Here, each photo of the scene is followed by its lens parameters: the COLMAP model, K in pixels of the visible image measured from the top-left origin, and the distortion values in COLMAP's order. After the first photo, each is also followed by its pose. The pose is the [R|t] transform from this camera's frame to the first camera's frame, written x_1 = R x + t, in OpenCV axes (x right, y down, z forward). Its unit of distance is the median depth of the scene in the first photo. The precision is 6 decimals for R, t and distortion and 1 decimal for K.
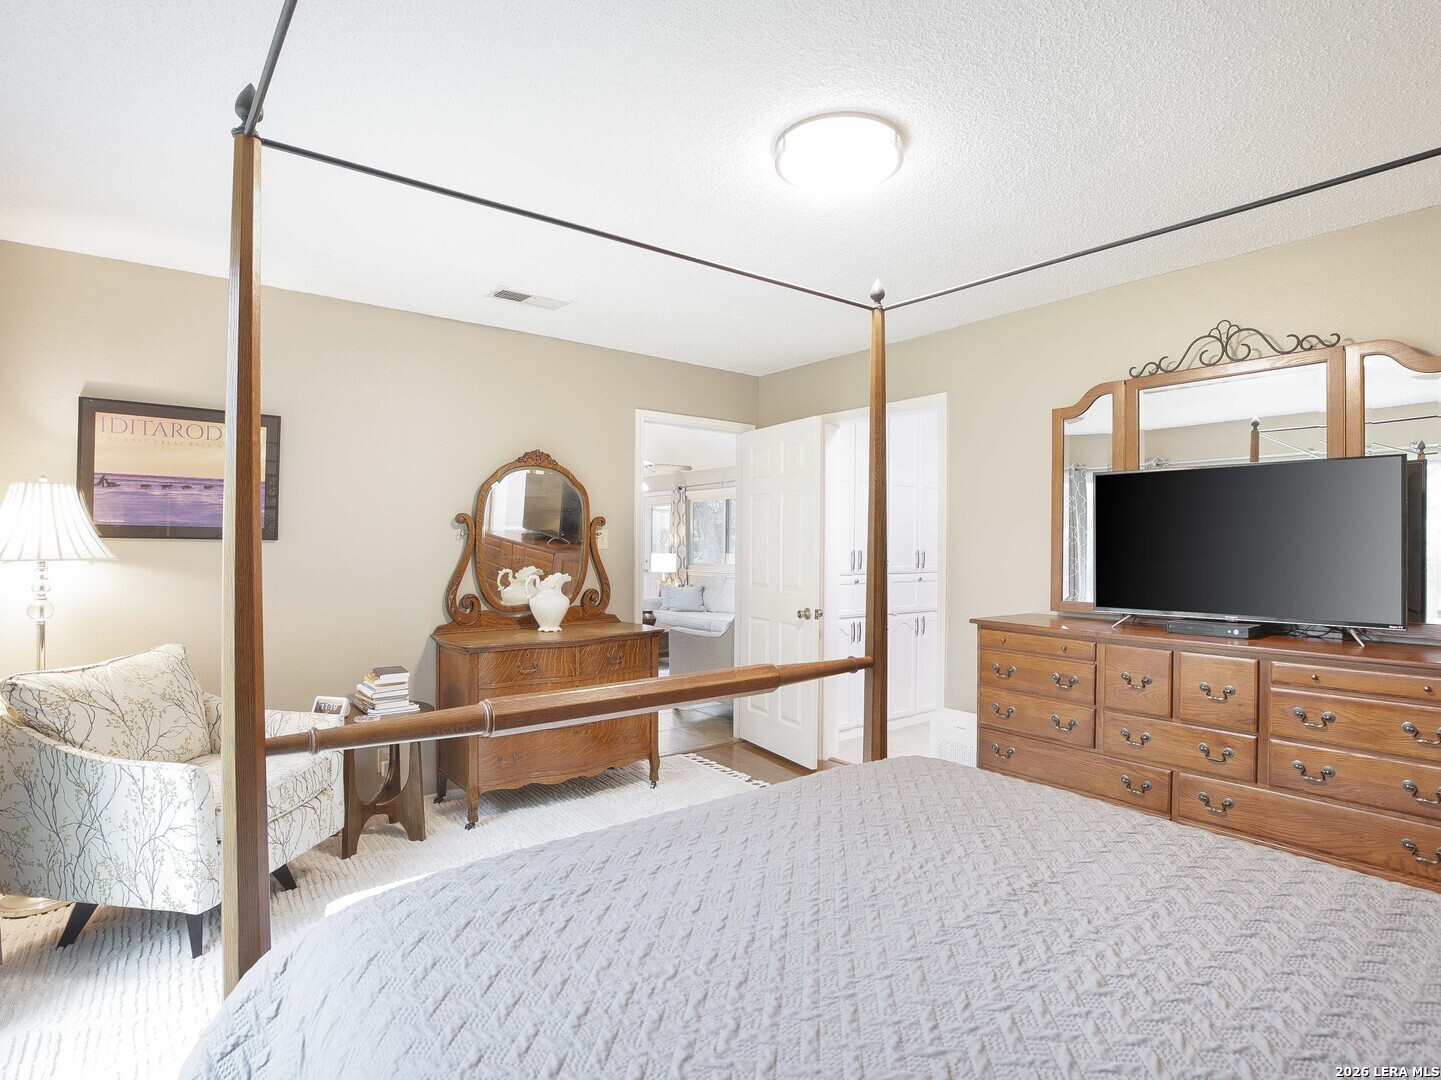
lens RADIAL K [[757.5, 0, 720.5], [0, 757.5, 540.0], [0, 0, 1]] dist [-0.001202, 0.000282]
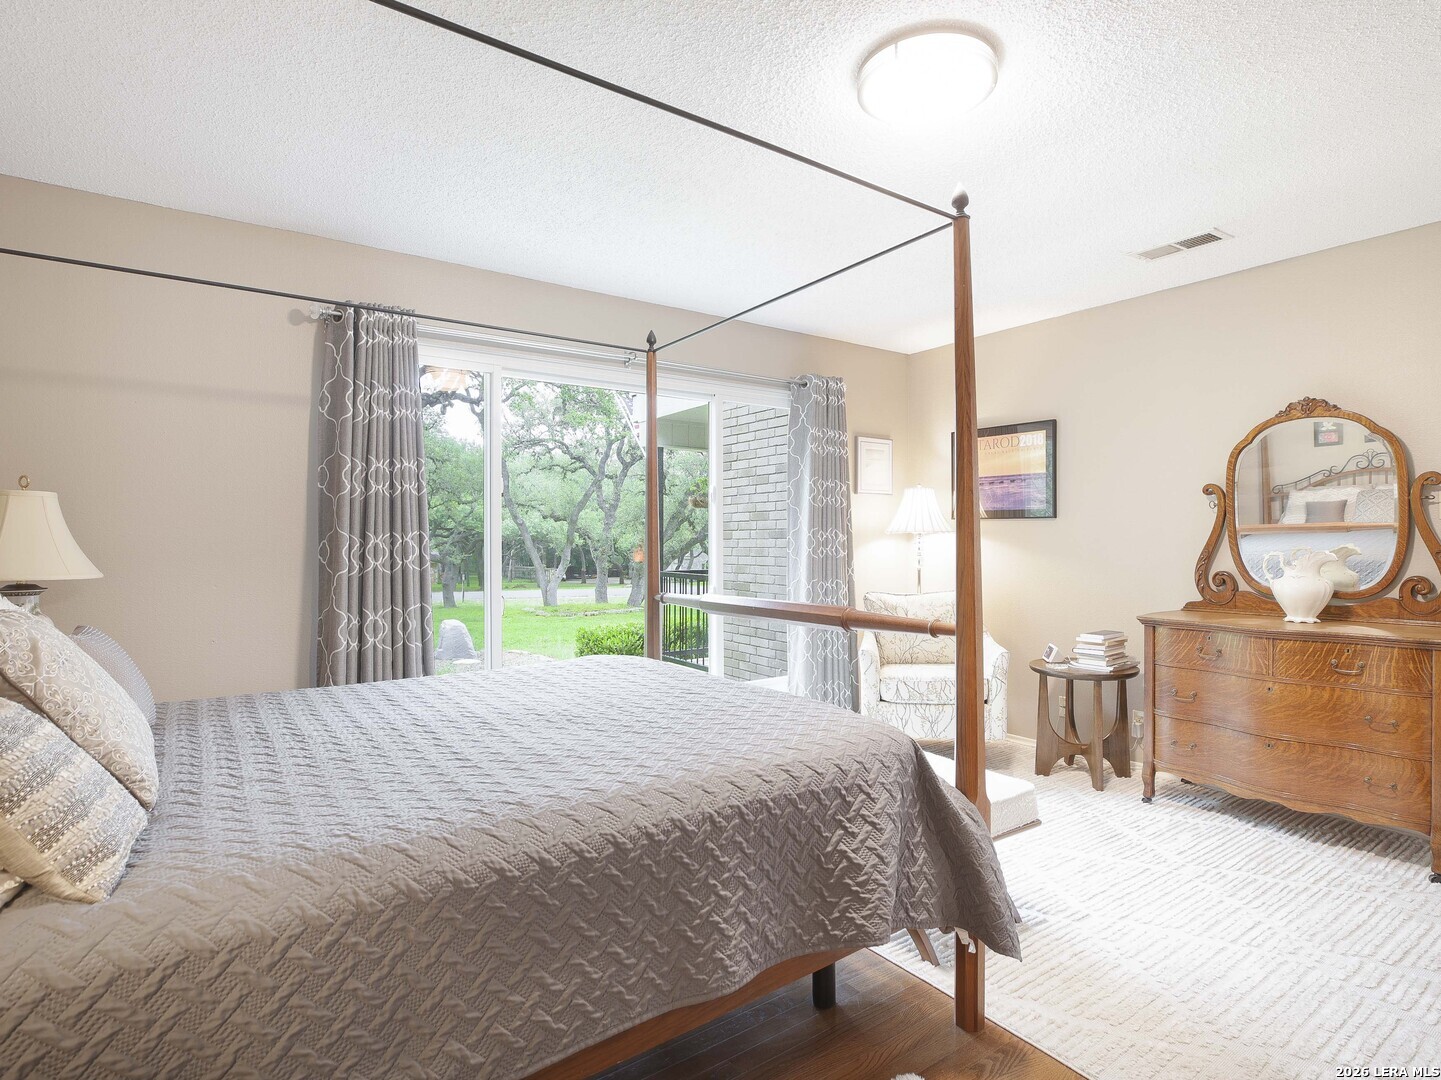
lens RADIAL K [[757.5, 0, 720.5], [0, 757.5, 540.0], [0, 0, 1]] dist [-0.001202, 0.000282]
pose [[-0.047550, -0.005239, -0.998855, 0.626399], [0.008408, 0.999949, -0.005645, 0.034654], [0.998833, -0.008667, -0.047503, 0.445424]]
